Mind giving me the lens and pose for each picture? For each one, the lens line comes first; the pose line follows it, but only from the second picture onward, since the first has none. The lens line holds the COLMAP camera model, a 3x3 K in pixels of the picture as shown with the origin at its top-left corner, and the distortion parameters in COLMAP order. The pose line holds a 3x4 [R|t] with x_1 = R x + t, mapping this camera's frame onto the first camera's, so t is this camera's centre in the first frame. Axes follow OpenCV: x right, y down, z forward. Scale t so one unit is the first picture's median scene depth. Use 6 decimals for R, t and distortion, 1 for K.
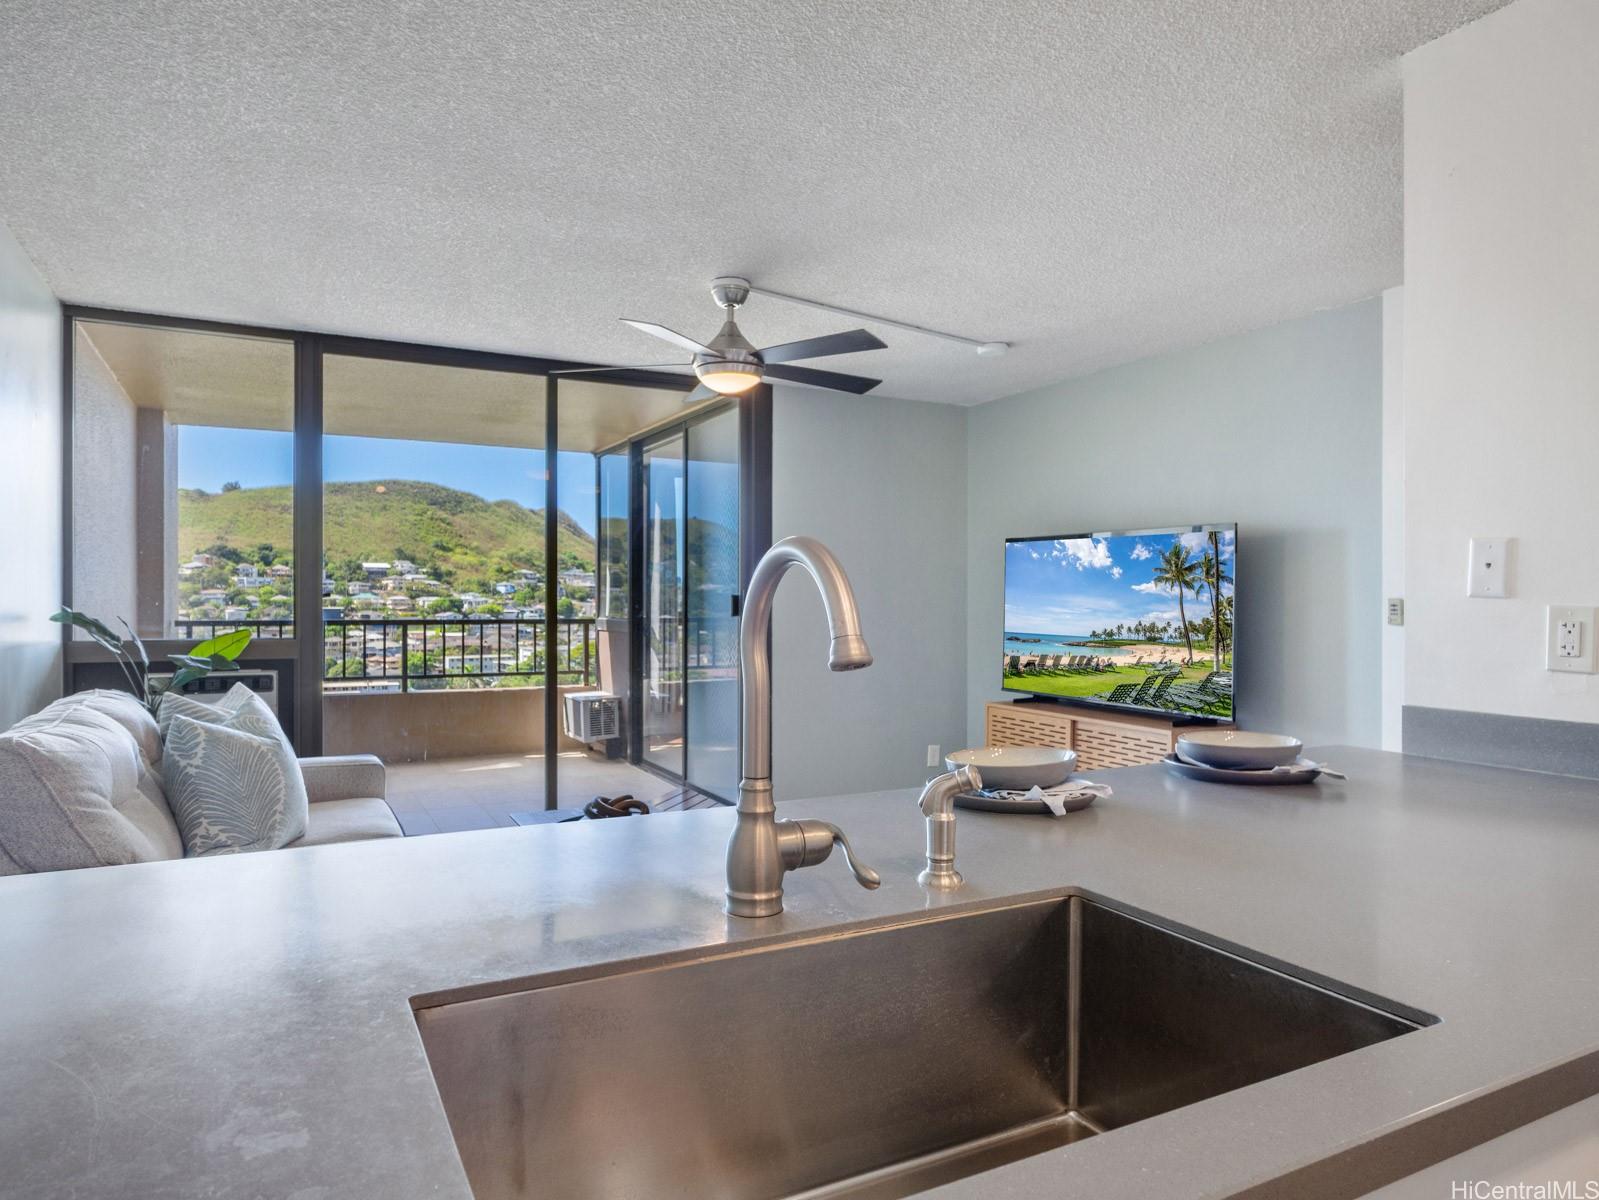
lens RADIAL K [[988.8, 0, 800.0], [0, 988.8, 601.2], [0, 0, 1]] dist [0.005747, 0.002487]
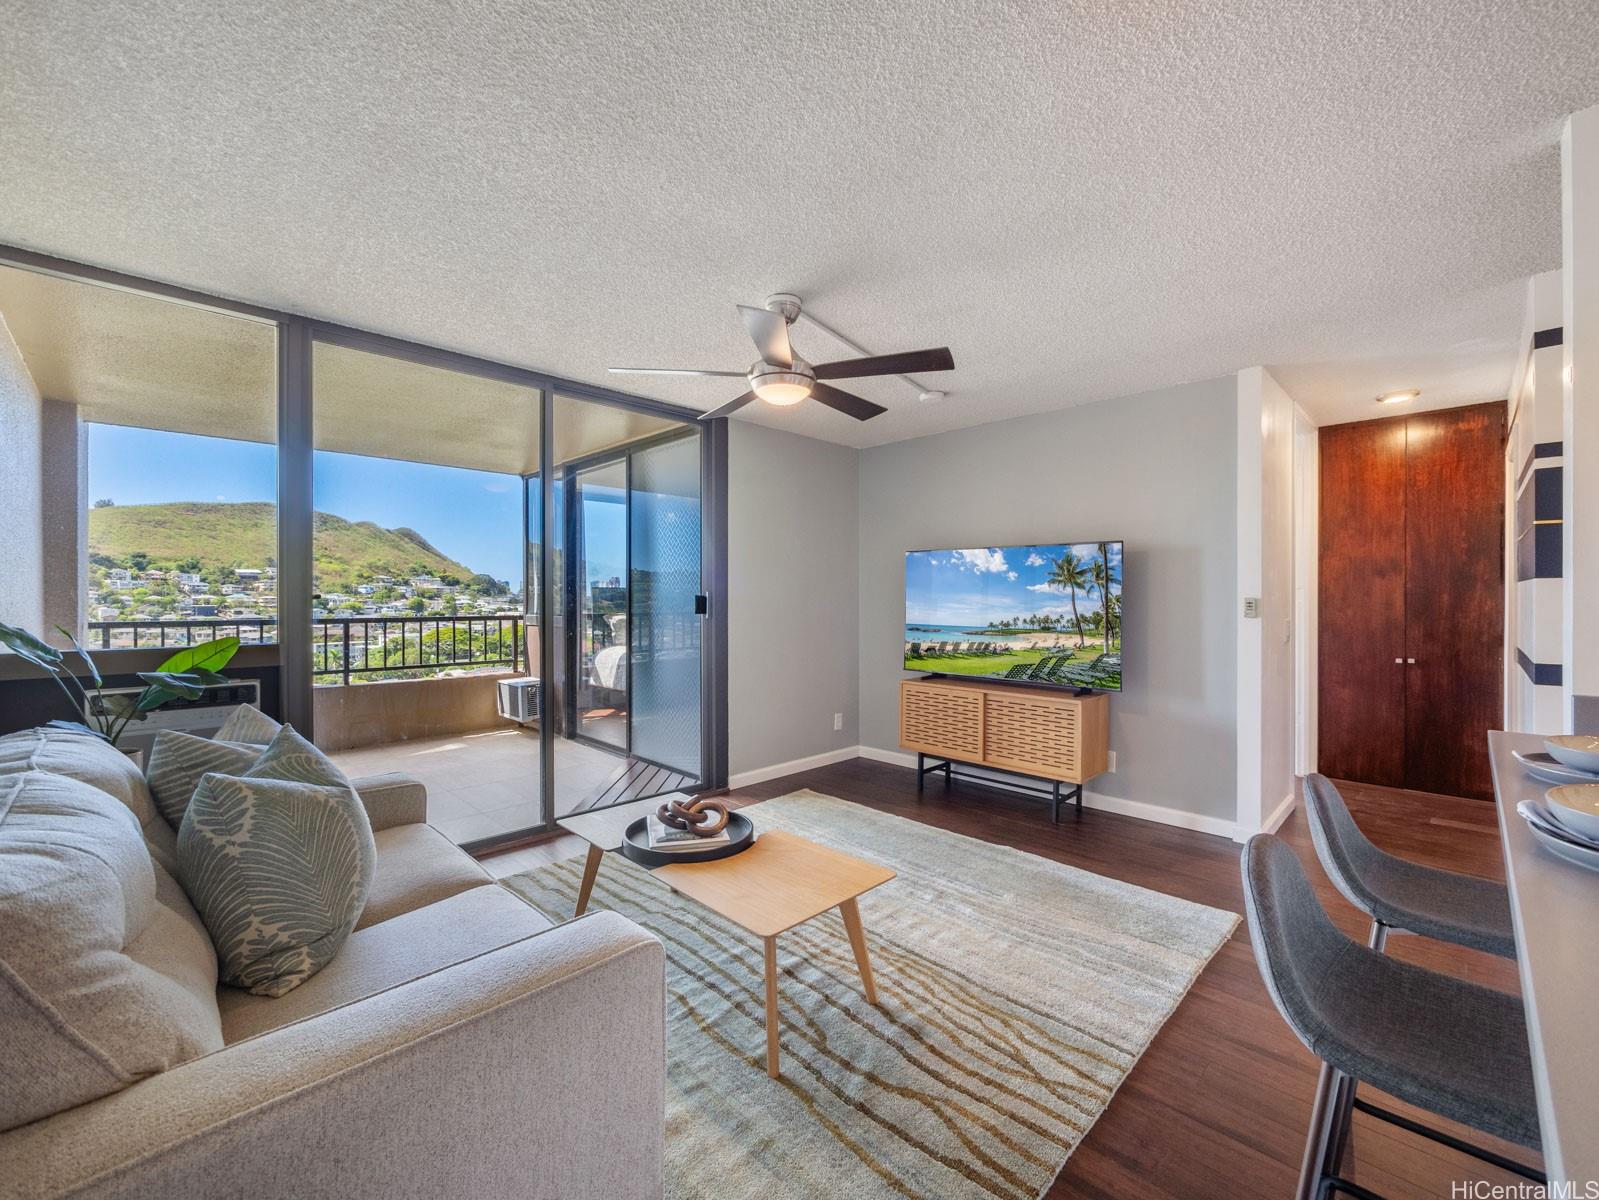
lens RADIAL K [[671.1, 0, 794.7], [0, 671.1, 597.9], [0, 0, 1]] dist [-0.007599, 0.002286]
pose [[0.960487, -0.003397, 0.278306, -0.194465], [0.003583, 0.999994, -0.000159, -0.002733], [-0.278303, 0.001150, 0.960493, 0.234094]]
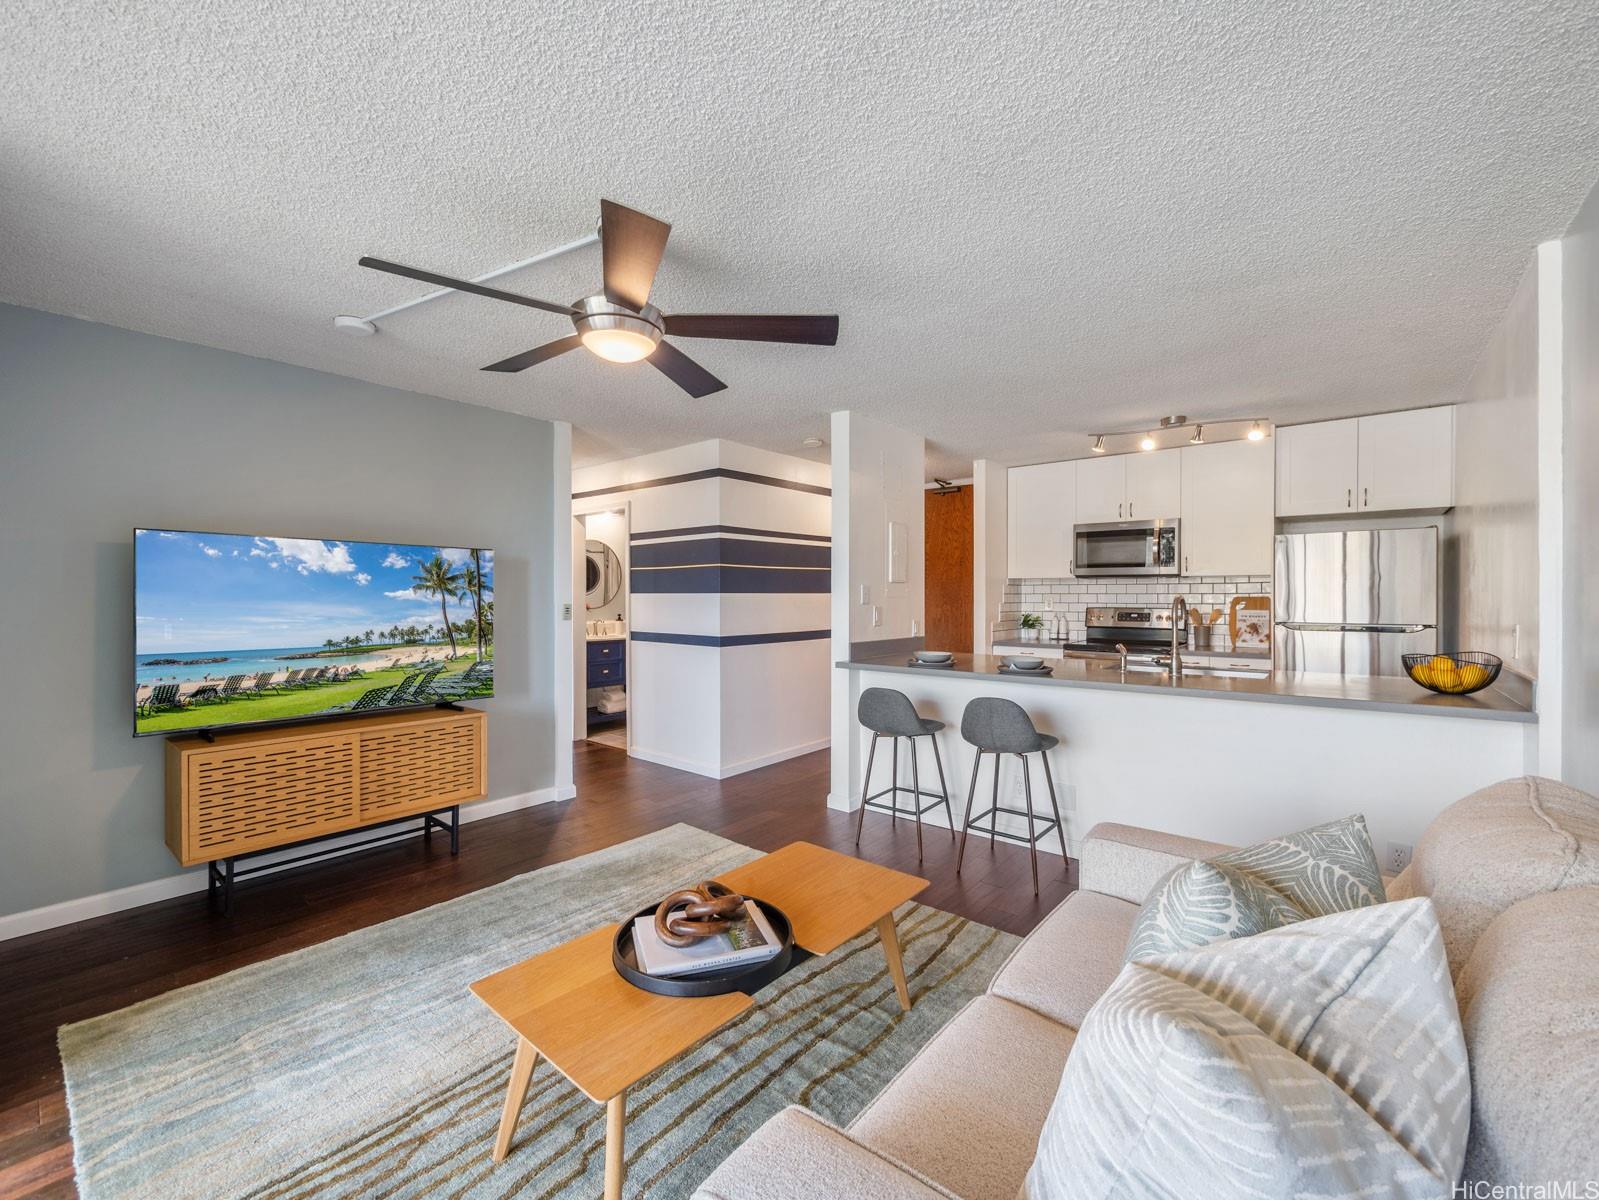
lens RADIAL K [[671.1, 0, 811.8], [0, 671.1, 611.1], [0, 0, 1]] dist [-0.007599, 0.002286]
pose [[-0.389651, -0.021471, 0.920712, -0.485547], [0.001369, 0.999714, 0.023892, -0.012572], [-0.920961, 0.010570, -0.389510, 0.830681]]
